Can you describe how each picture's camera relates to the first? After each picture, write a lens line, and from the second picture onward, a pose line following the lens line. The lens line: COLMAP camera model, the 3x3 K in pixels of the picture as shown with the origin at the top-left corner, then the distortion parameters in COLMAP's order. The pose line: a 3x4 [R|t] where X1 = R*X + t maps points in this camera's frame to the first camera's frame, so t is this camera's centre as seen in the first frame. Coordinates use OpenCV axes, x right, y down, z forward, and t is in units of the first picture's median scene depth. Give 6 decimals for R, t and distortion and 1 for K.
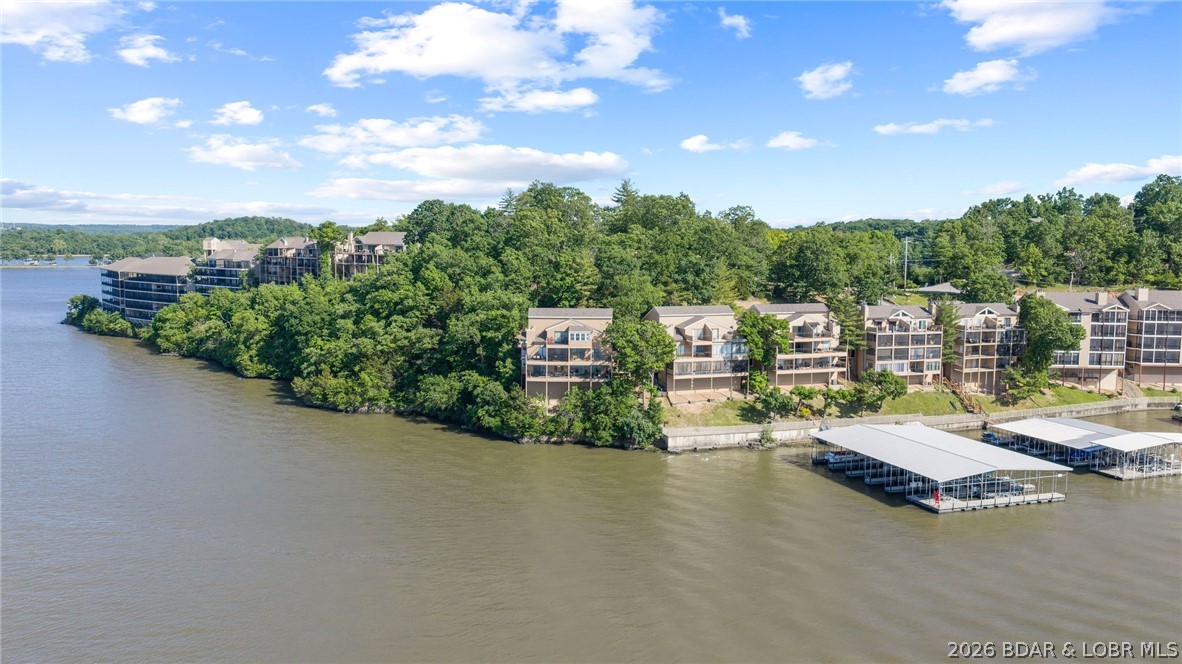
lens RADIAL K [[1011.9, 0, 591.0], [0, 1011.9, 332.0], [0, 0, 1]] dist [0.062791, -0.003582]
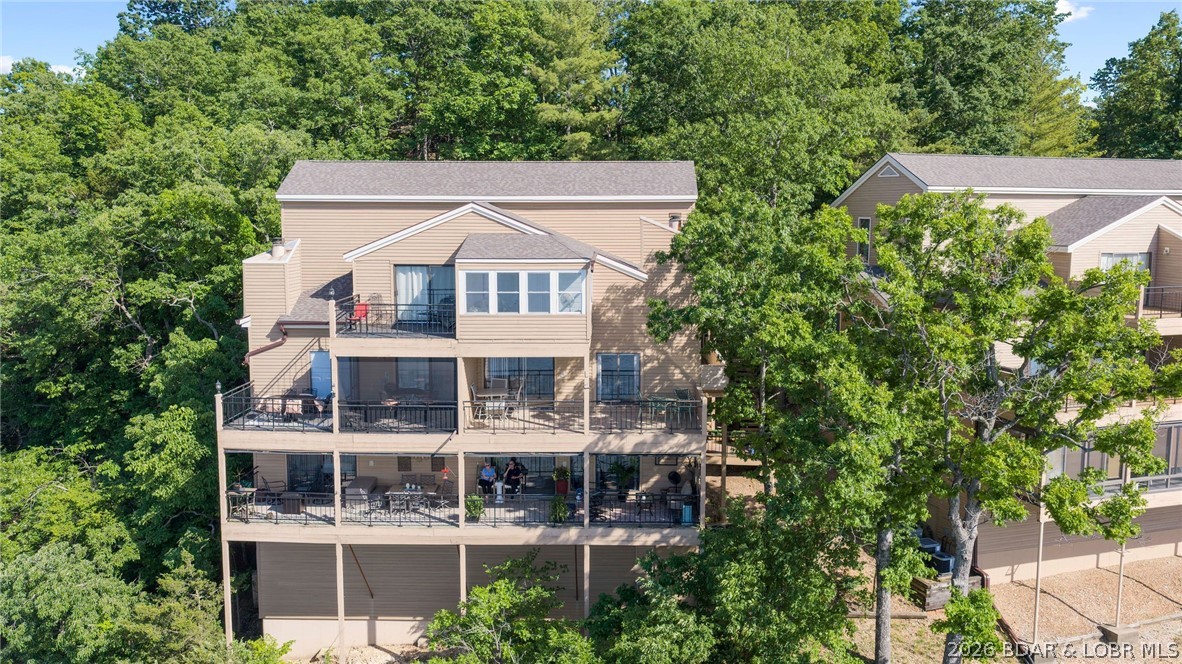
lens RADIAL K [[1011.9, 0, 591.0], [0, 1011.9, 332.0], [0, 0, 1]] dist [0.062791, -0.003582]
pose [[0.999704, -0.005523, -0.023693, 0.004652], [0.005984, 0.999793, 0.019437, 0.007650], [0.023581, -0.019573, 0.999530, 0.752067]]
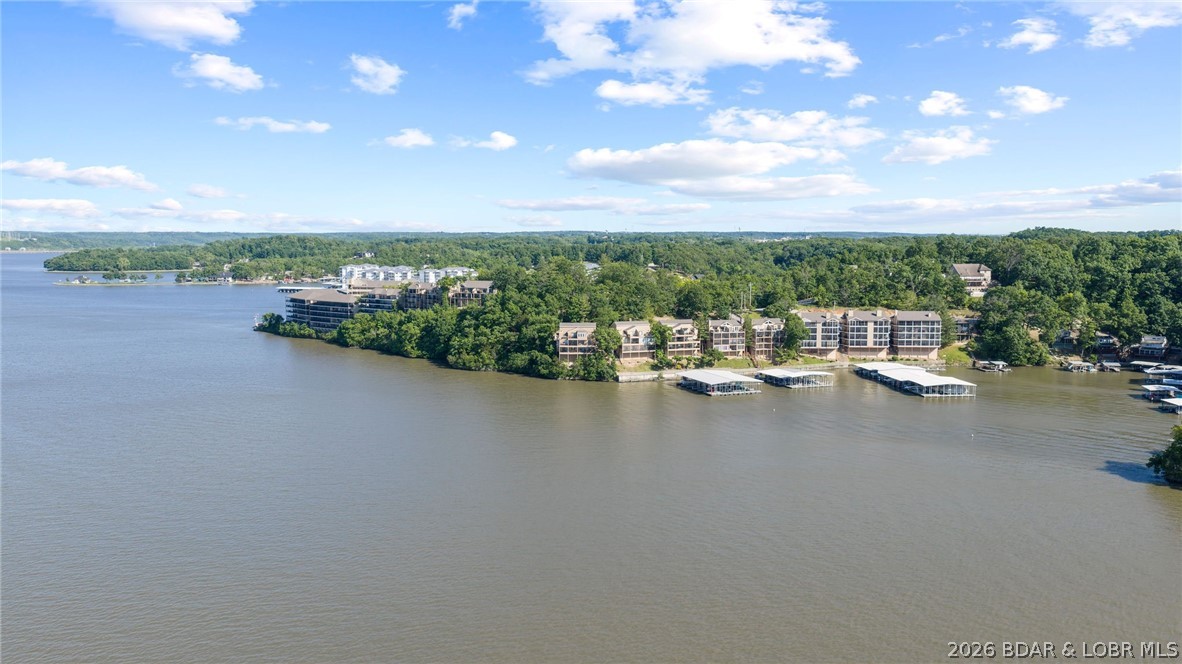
lens RADIAL K [[1011.9, 0, 591.0], [0, 1011.9, 332.0], [0, 0, 1]] dist [0.062791, -0.003582]
pose [[0.999968, -0.007511, 0.002740, 0.003164], [0.007519, 0.999967, -0.002929, 0.004338], [-0.002718, 0.002949, 0.999992, -1.235581]]
